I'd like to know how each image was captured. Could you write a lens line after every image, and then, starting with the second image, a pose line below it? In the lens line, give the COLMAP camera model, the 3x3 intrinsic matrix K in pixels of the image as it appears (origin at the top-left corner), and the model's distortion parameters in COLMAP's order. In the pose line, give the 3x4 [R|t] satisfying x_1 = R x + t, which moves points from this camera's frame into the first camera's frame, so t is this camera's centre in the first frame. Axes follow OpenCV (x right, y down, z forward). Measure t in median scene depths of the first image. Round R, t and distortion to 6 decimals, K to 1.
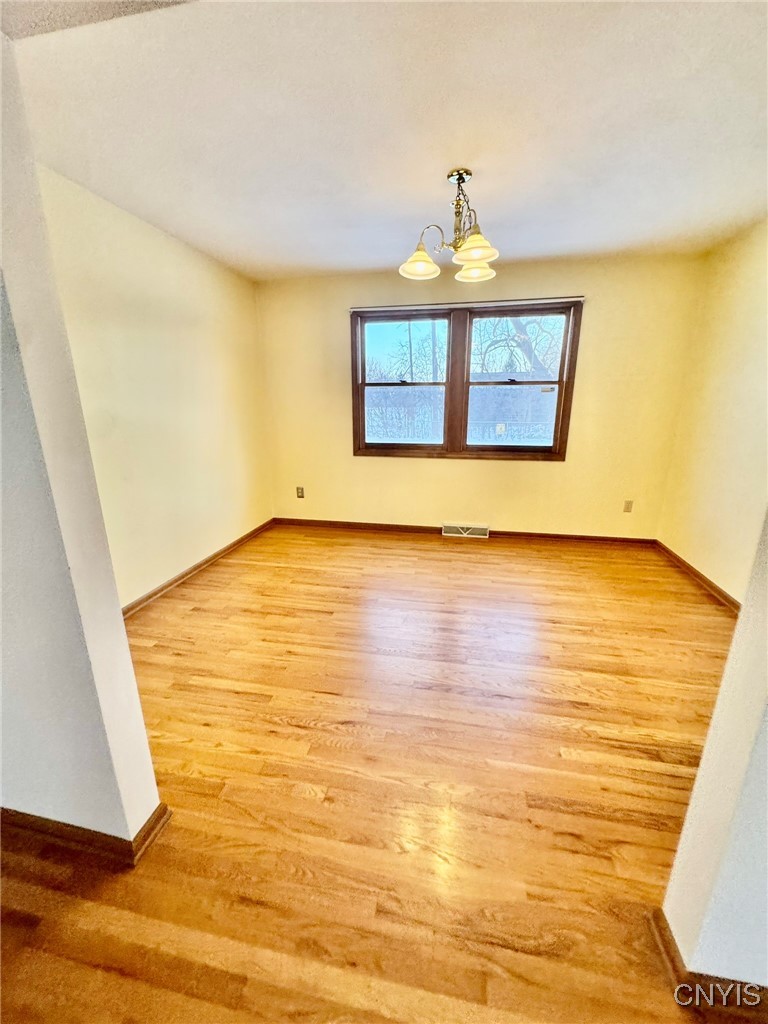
lens RADIAL K [[408.8, 0, 383.8], [0, 408.8, 508.4], [0, 0, 1]] dist [-0.003377, 0.000102]
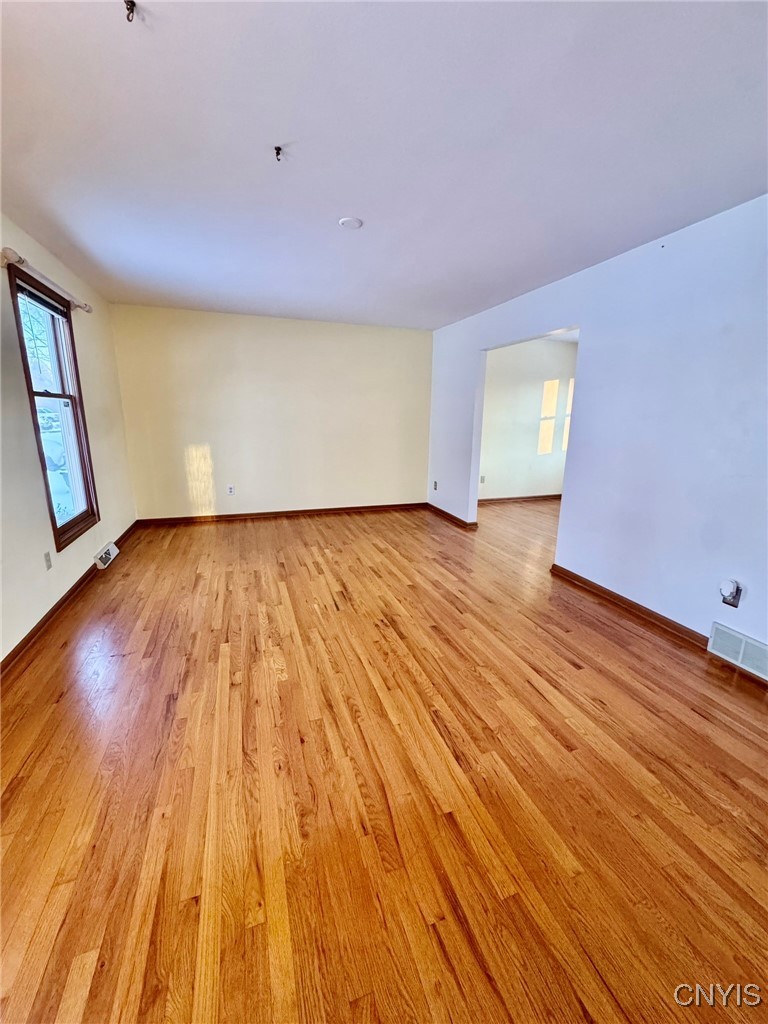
lens RADIAL K [[408.8, 0, 382.2], [0, 408.8, 515.8], [0, 0, 1]] dist [-0.003377, 0.000102]
pose [[0.507458, 0.217390, -0.833803, 0.938995], [-0.234251, 0.966013, 0.109294, 0.201145], [0.829224, 0.139857, 0.541135, -0.774928]]
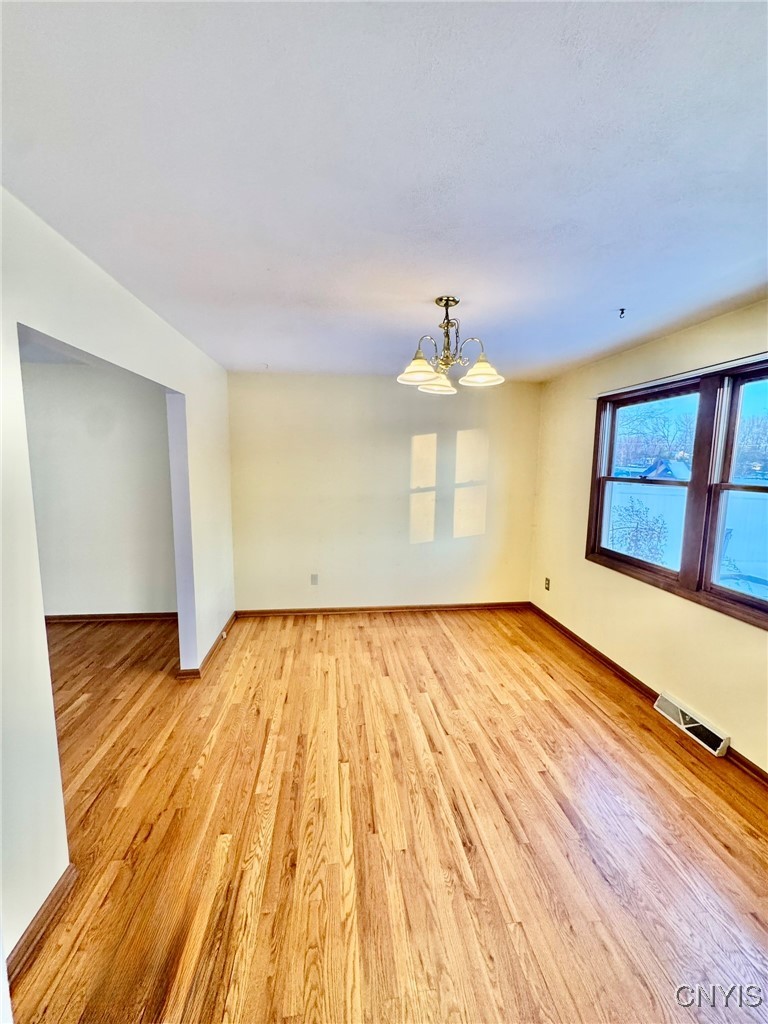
lens RADIAL K [[408.8, 0, 385.2], [0, 408.8, 507.4], [0, 0, 1]] dist [-0.003377, 0.000102]
pose [[0.317213, 0.114359, -0.941434, 0.787790], [-0.256207, 0.966124, 0.031030, -0.207685], [0.913090, 0.231359, 0.335766, 0.430251]]
